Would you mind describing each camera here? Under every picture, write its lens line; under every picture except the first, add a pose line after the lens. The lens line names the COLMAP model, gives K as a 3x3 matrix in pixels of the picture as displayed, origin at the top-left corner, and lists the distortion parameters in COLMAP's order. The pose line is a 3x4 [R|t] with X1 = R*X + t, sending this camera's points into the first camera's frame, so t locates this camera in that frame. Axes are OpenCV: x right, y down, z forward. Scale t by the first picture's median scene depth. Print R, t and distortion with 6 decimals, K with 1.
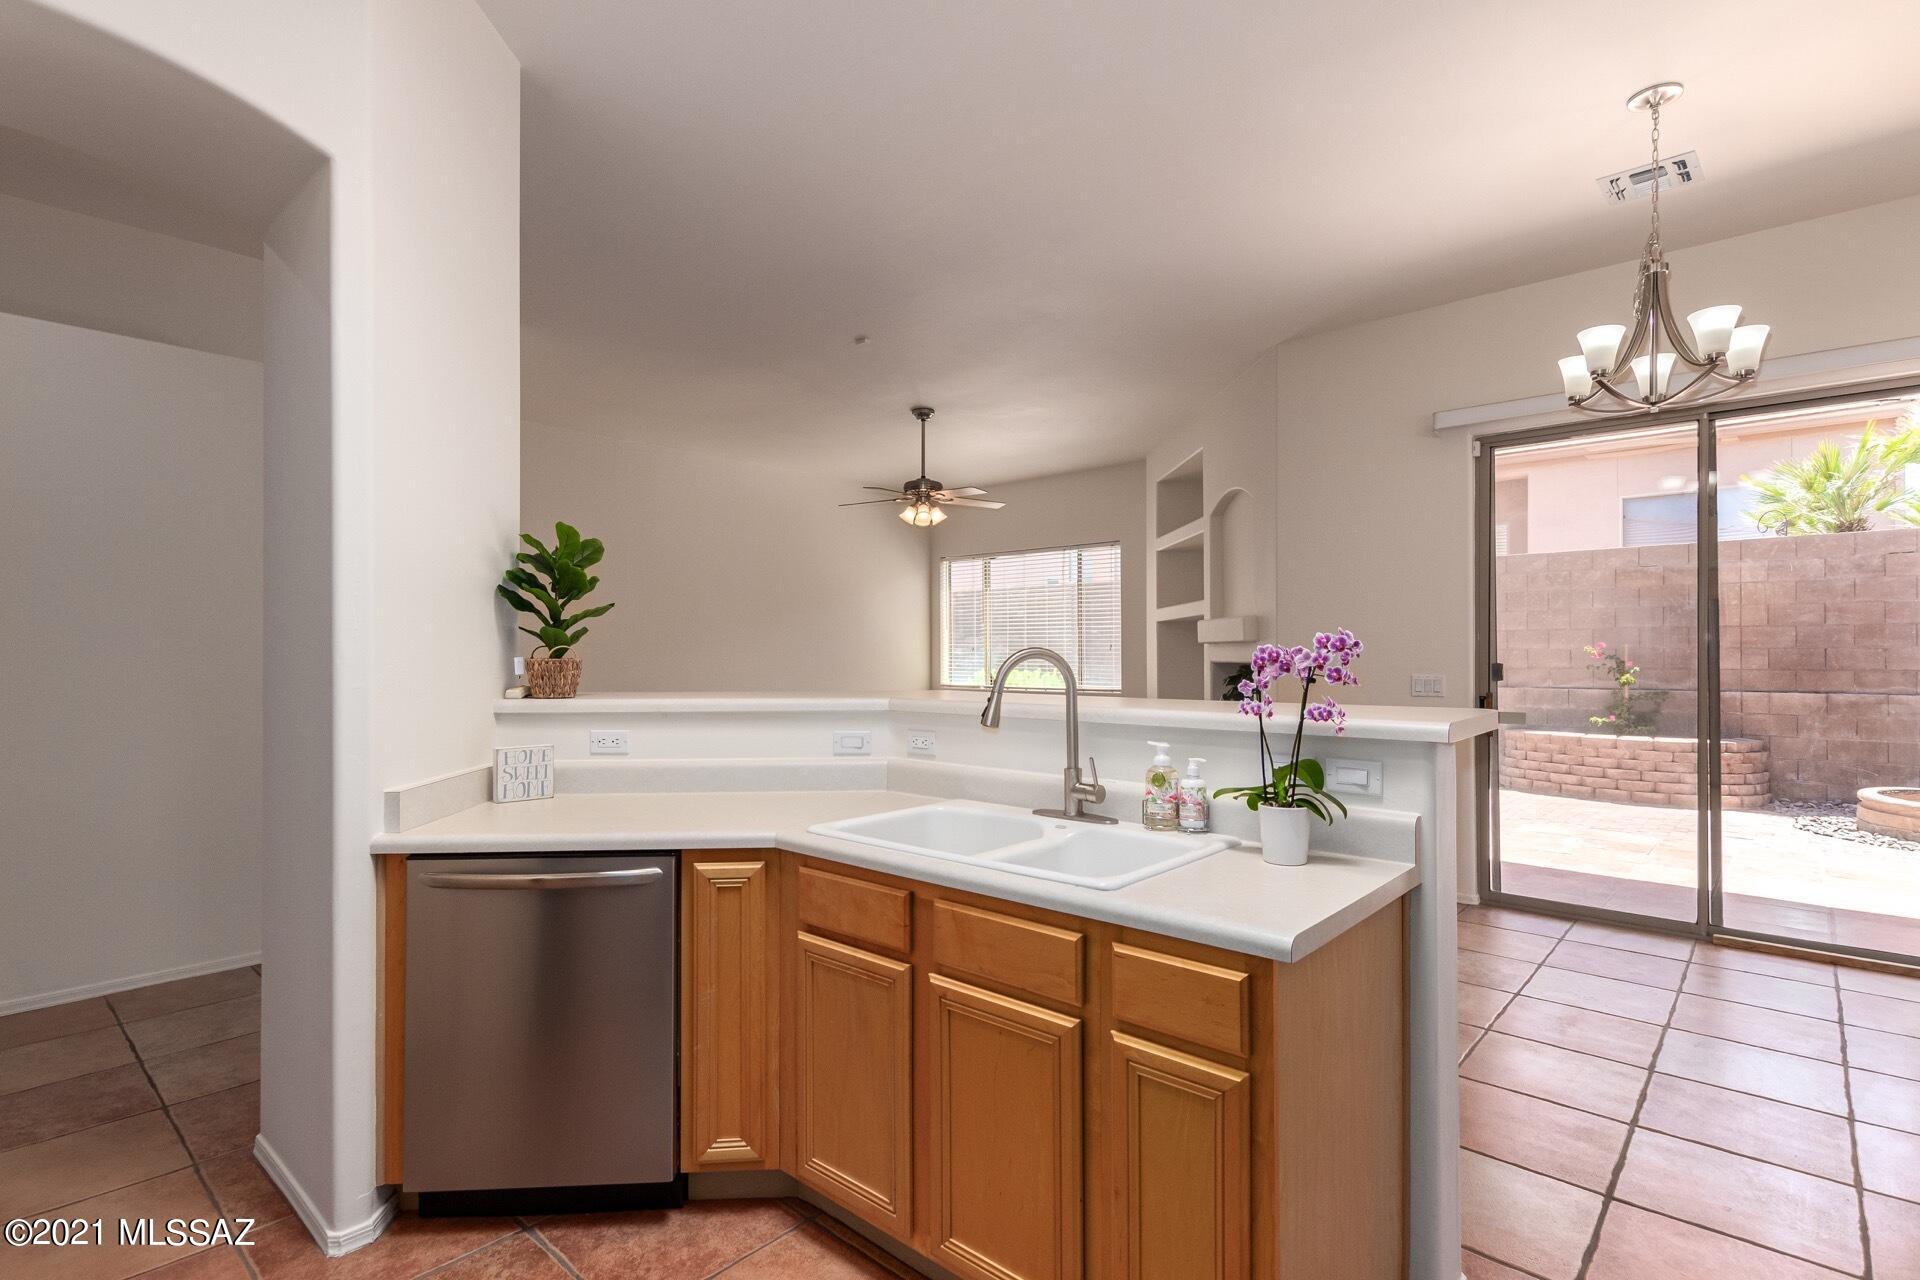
lens RADIAL K [[941.9, 0, 957.8], [0, 941.9, 646.8], [0, 0, 1]] dist [0.008904, -0.002623]
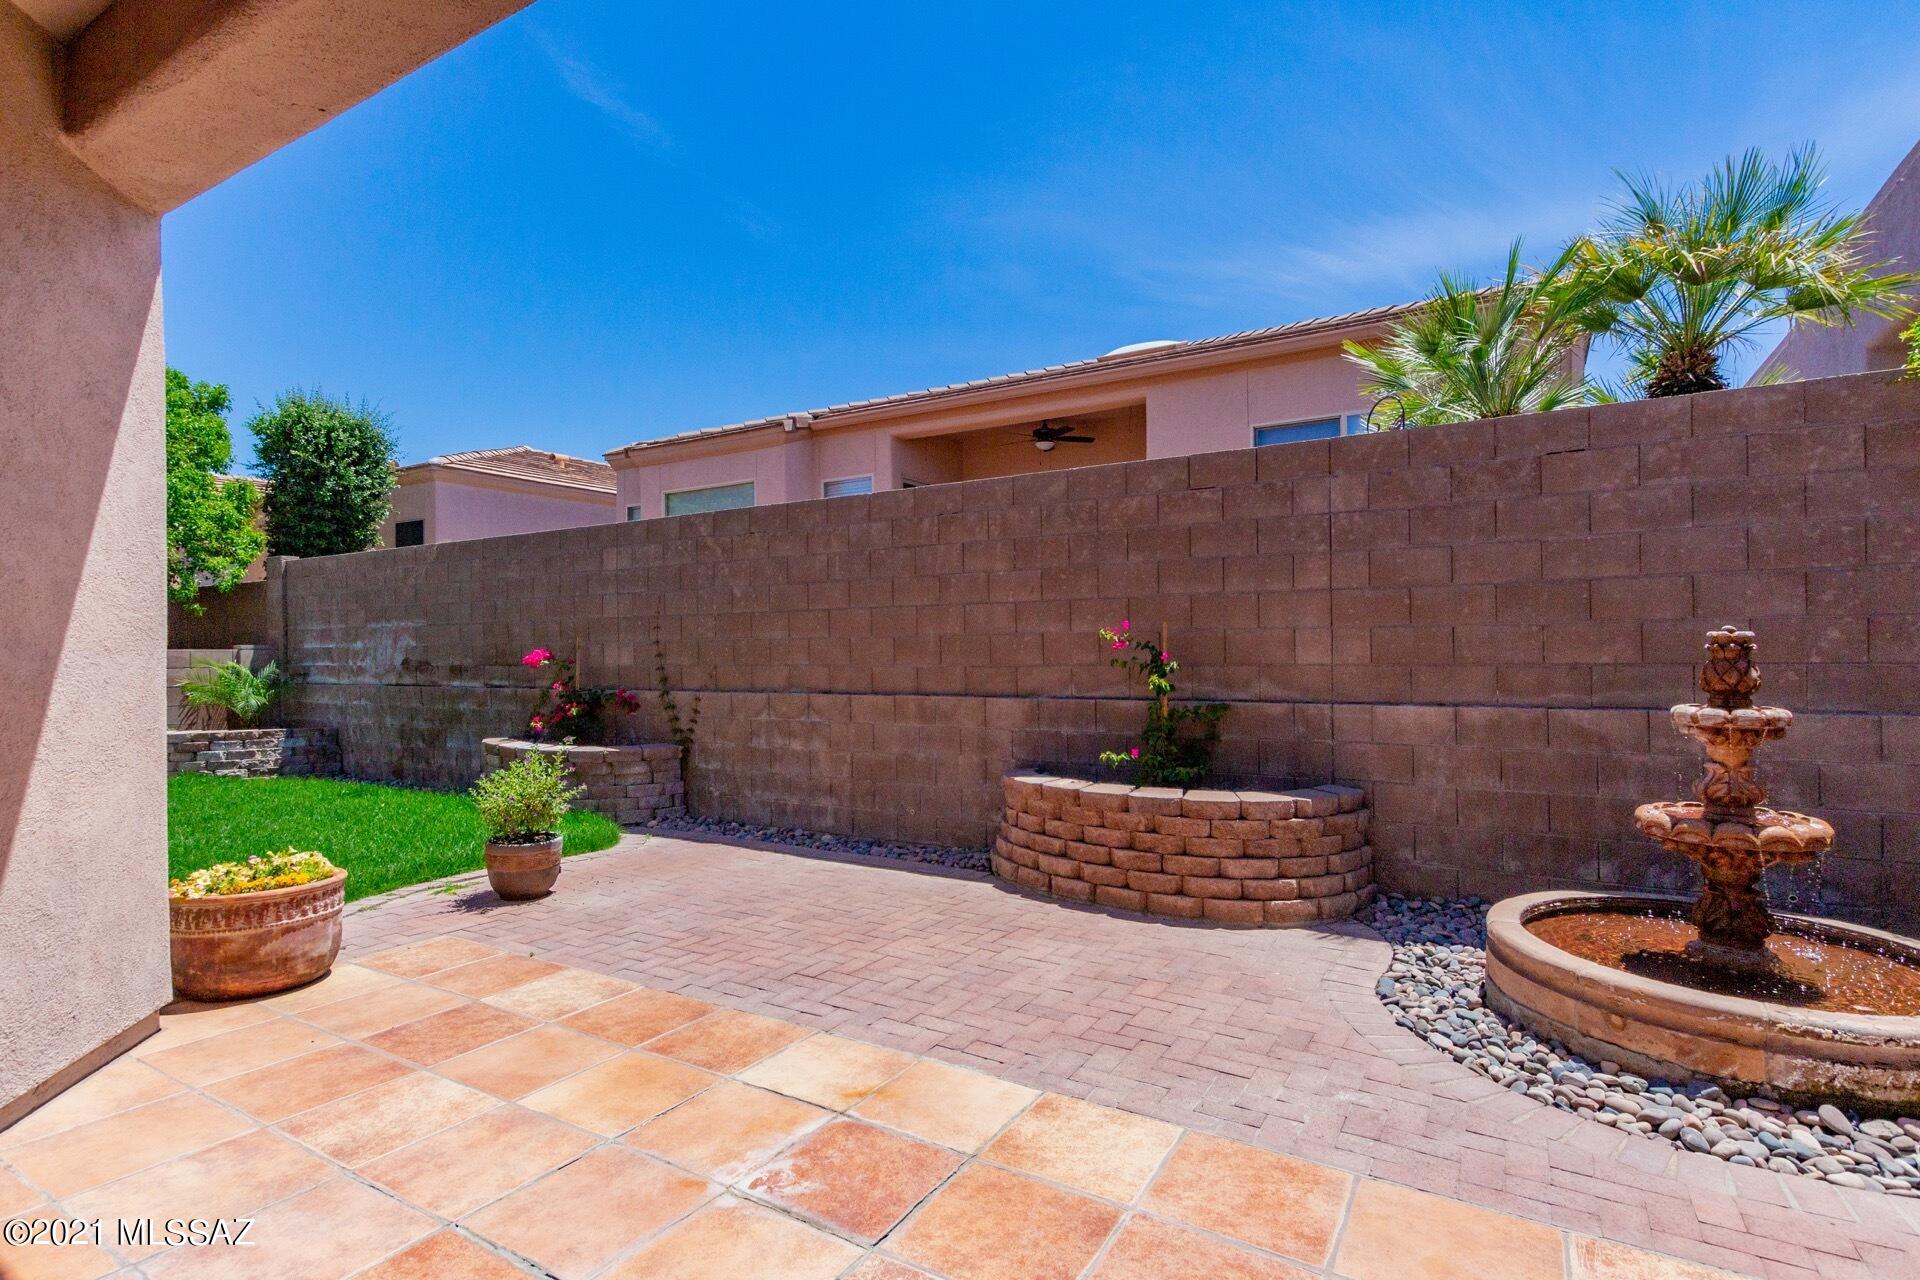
lens RADIAL K [[941.9, 0, 959.2], [0, 941.9, 639.6], [0, 0, 1]] dist [0.008904, -0.002623]
pose [[0.982343, -0.009442, 0.186851, 0.509918], [0.009445, 0.999955, 0.000876, 0.006284], [-0.186851, 0.000905, 0.982388, 0.491338]]
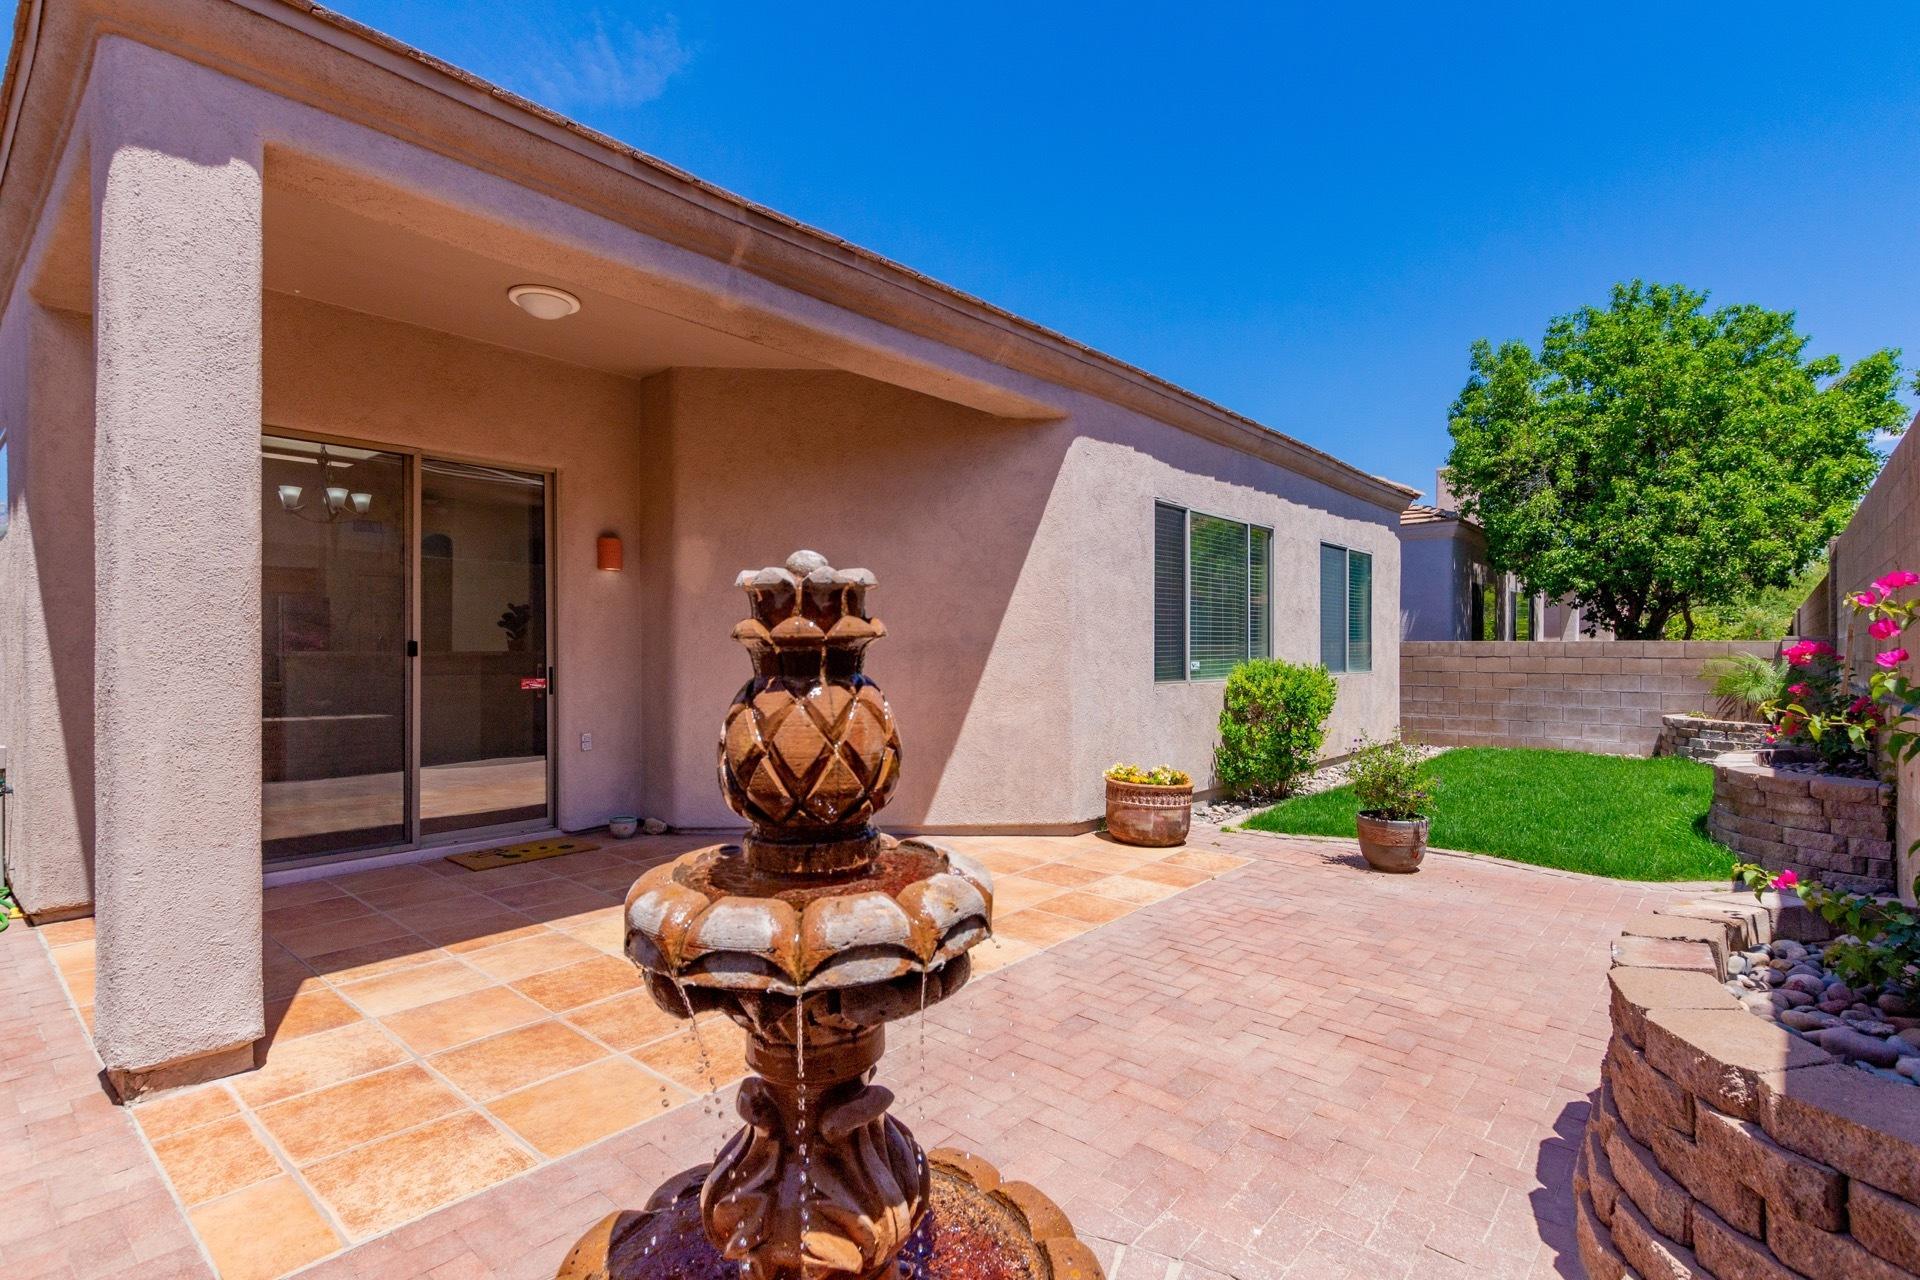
lens RADIAL K [[941.9, 0, 955.0], [0, 941.9, 648.7], [0, 0, 1]] dist [0.008904, -0.002623]
pose [[0.001088, -0.001952, -0.999998, 0.968205], [0.008642, 0.999961, -0.001943, 0.013875], [0.999962, -0.008639, 0.001104, 0.811769]]
